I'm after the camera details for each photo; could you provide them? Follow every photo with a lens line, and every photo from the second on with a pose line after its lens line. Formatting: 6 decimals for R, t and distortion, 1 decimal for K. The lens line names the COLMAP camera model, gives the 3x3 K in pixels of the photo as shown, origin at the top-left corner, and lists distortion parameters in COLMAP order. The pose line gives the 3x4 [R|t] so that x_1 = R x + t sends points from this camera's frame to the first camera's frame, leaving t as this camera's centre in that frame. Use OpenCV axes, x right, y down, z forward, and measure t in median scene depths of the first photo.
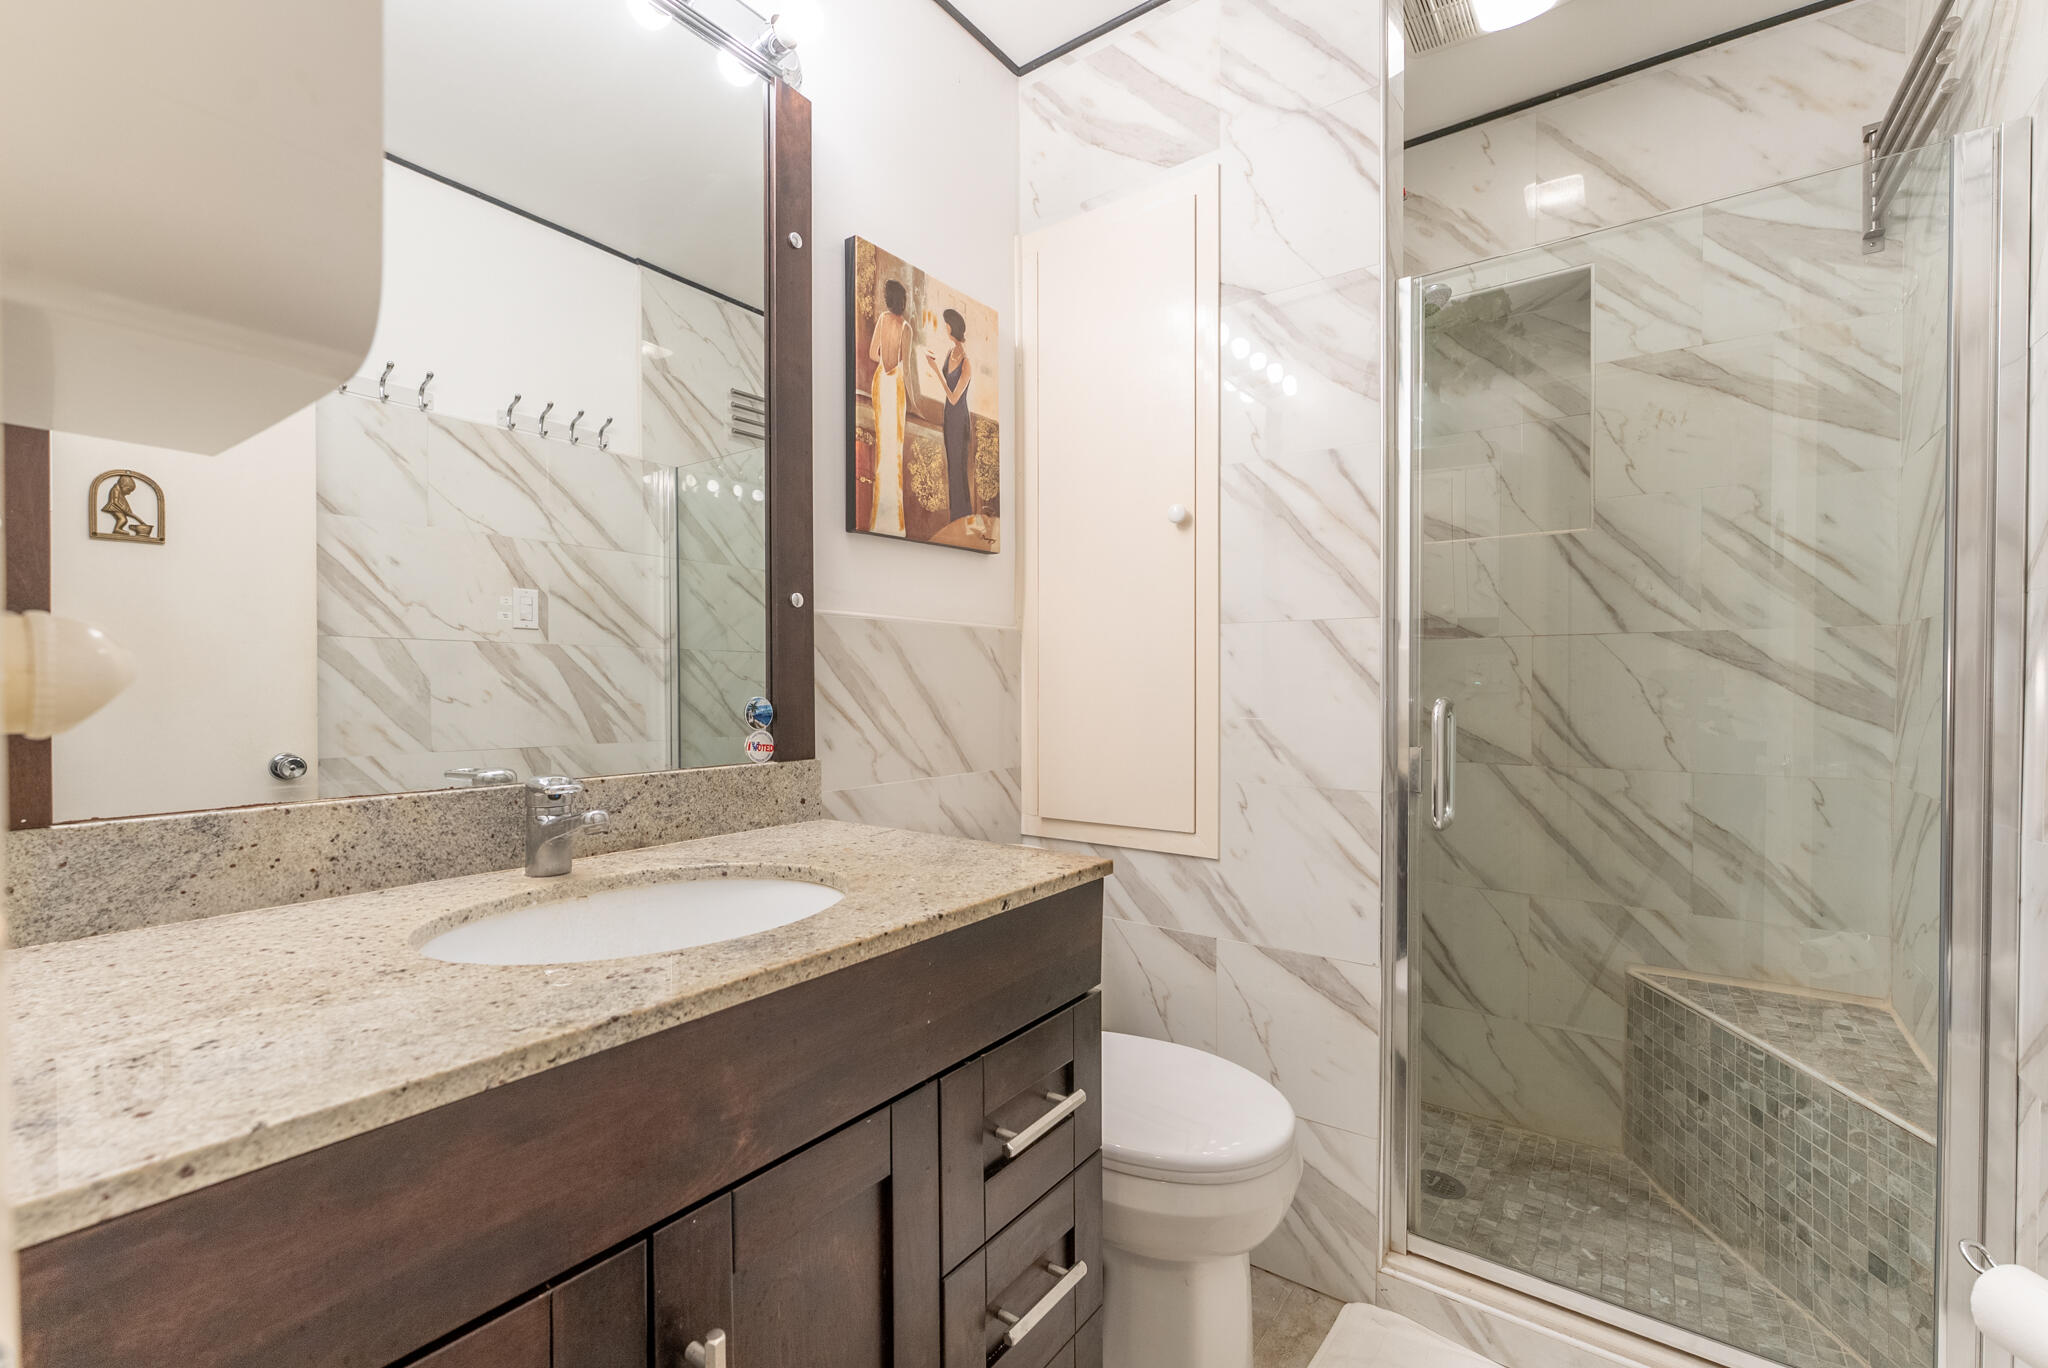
lens RADIAL K [[880.9, 0, 1021.6], [0, 880.9, 677.4], [0, 0, 1]] dist [-0.001708, -0.000788]
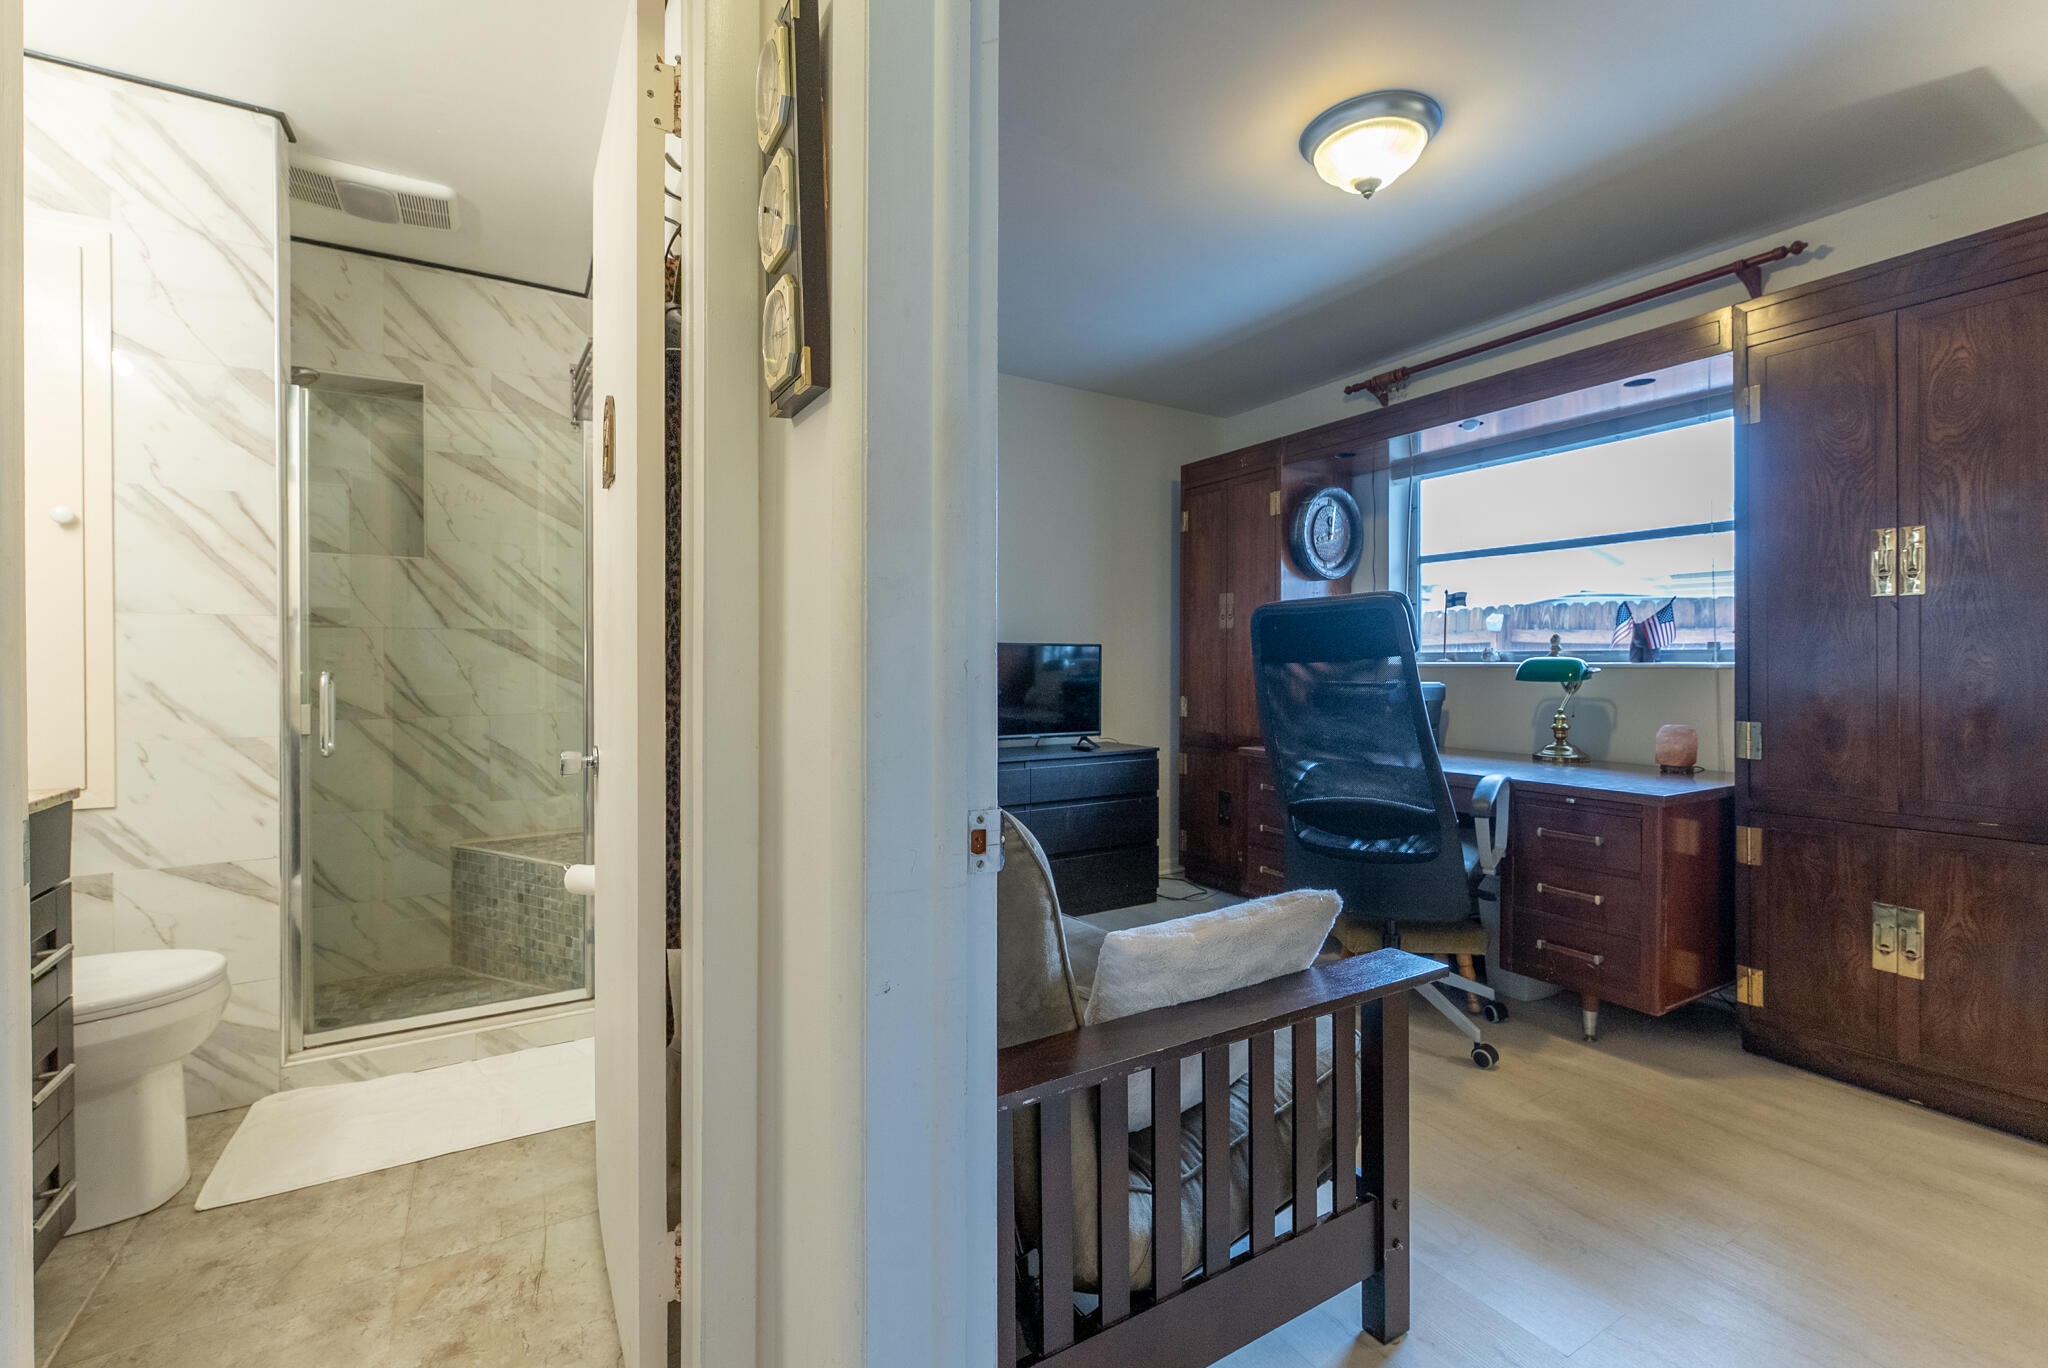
lens RADIAL K [[880.9, 0, 1021.6], [0, 880.9, 677.4], [0, 0, 1]] dist [-0.001708, -0.000788]
pose [[0.392023, -0.018733, 0.919765, -0.394165], [-0.002944, 0.999762, 0.021617, -0.001195], [-0.919951, -0.011182, 0.391875, -0.615075]]
